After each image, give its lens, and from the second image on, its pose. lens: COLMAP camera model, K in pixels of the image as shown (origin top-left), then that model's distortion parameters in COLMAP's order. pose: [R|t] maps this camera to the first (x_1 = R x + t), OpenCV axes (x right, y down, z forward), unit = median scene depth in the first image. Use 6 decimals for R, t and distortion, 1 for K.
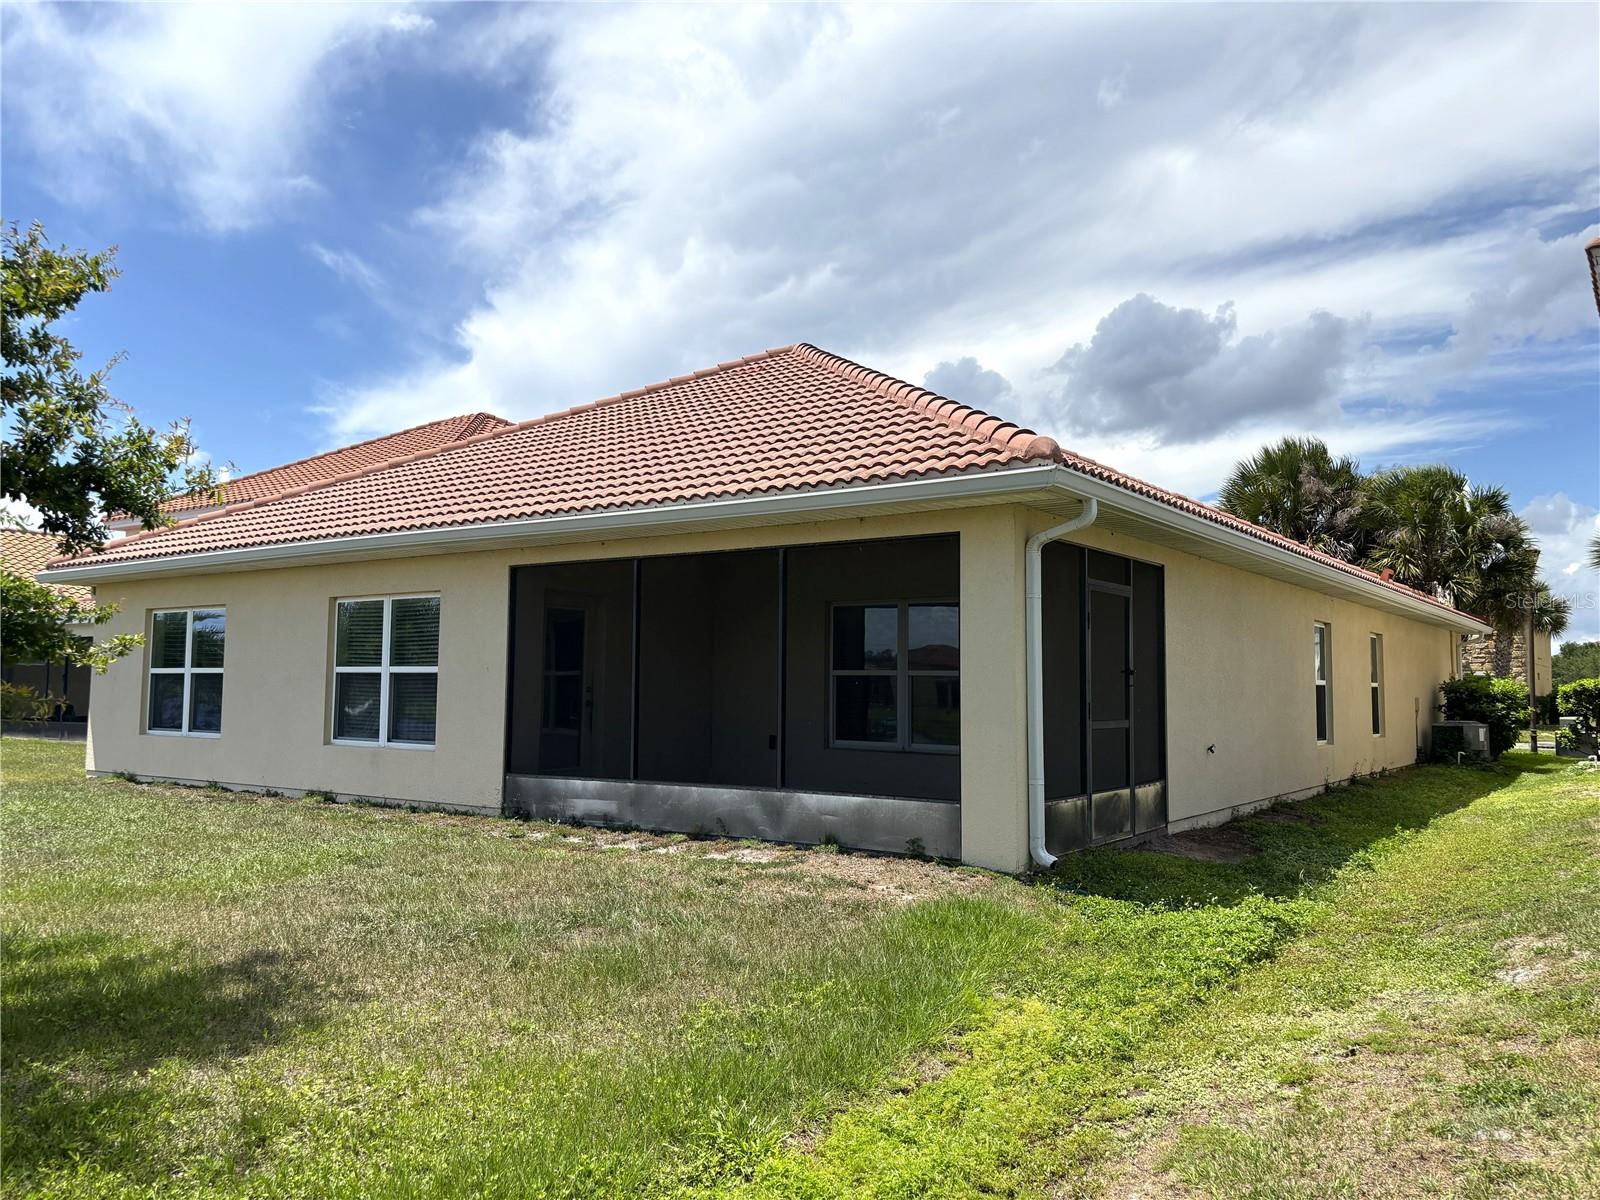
lens RADIAL K [[1206.0, 0, 800.0], [0, 1206.0, 600.0], [0, 0, 1]] dist [0.135039, -0.154023]
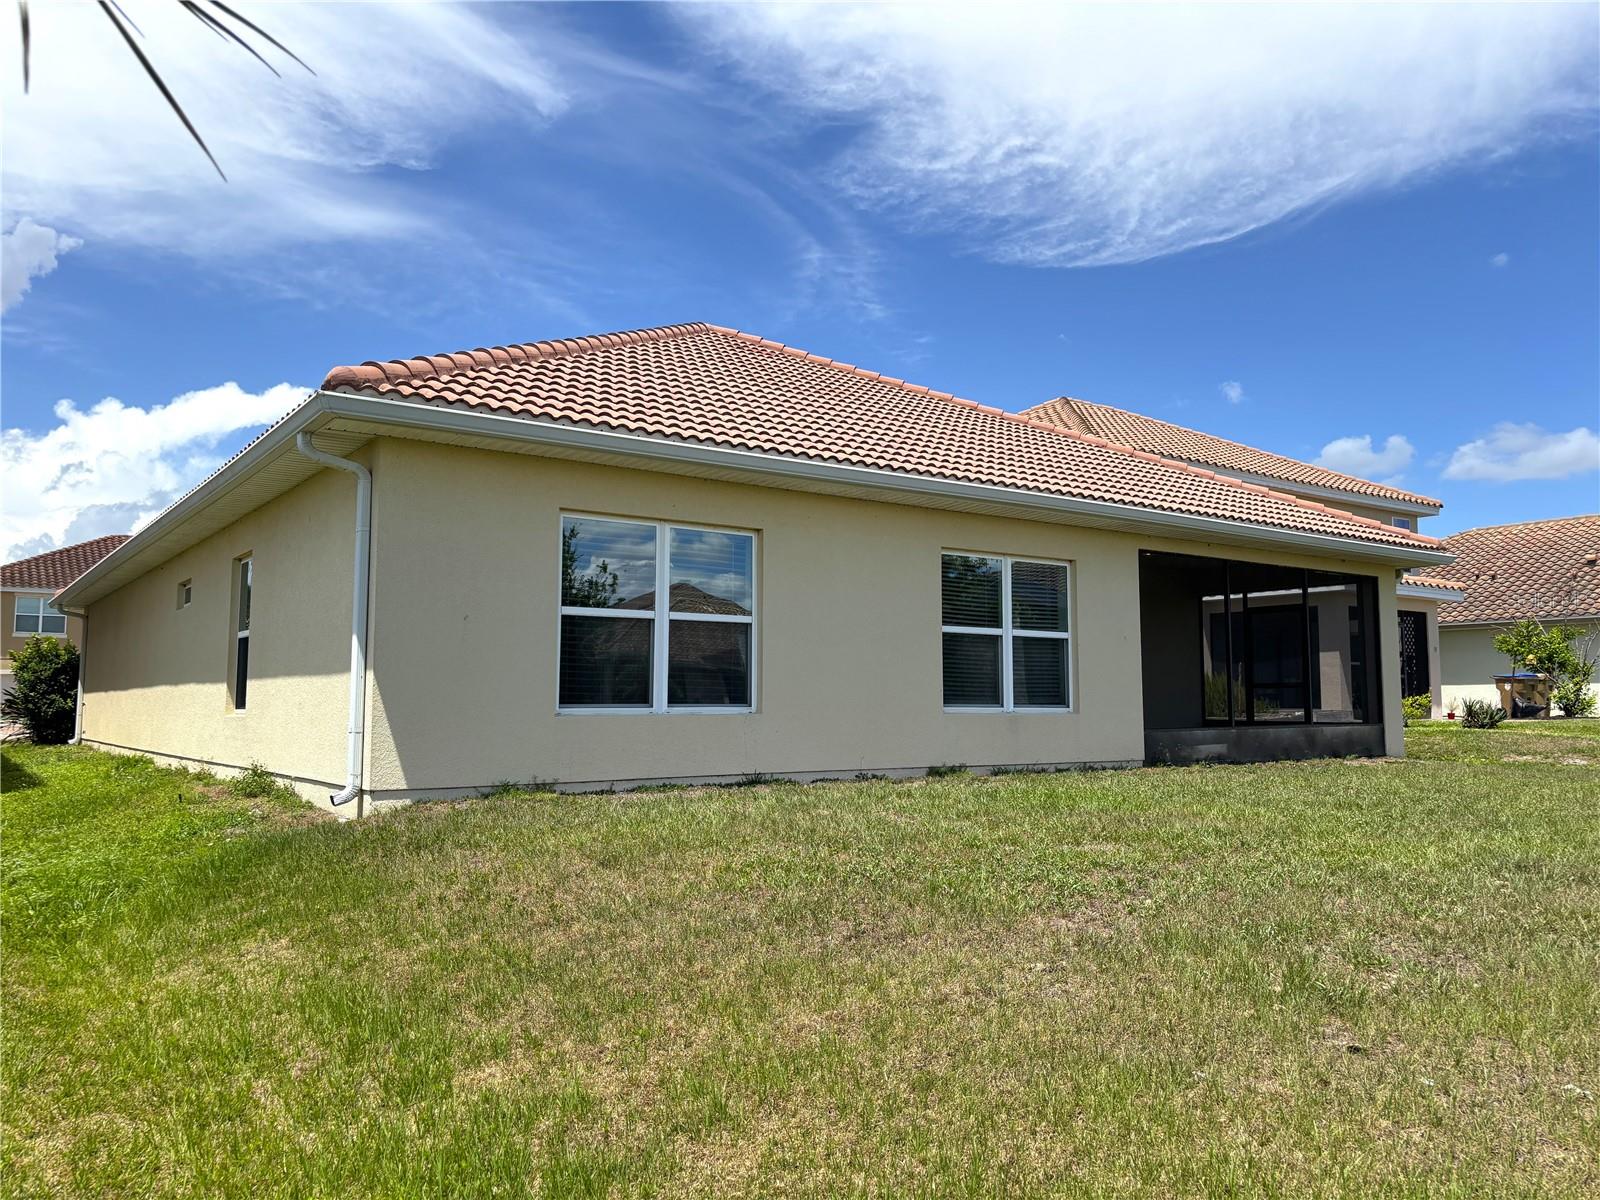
lens RADIAL K [[1206.0, 0, 800.0], [0, 1206.0, 600.0], [0, 0, 1]] dist [0.135039, -0.154023]
pose [[0.309615, 0.046528, 0.949723, -1.327660], [-0.090621, 0.995700, -0.019237, 0.066196], [-0.946534, -0.080109, 0.312500, 0.879933]]
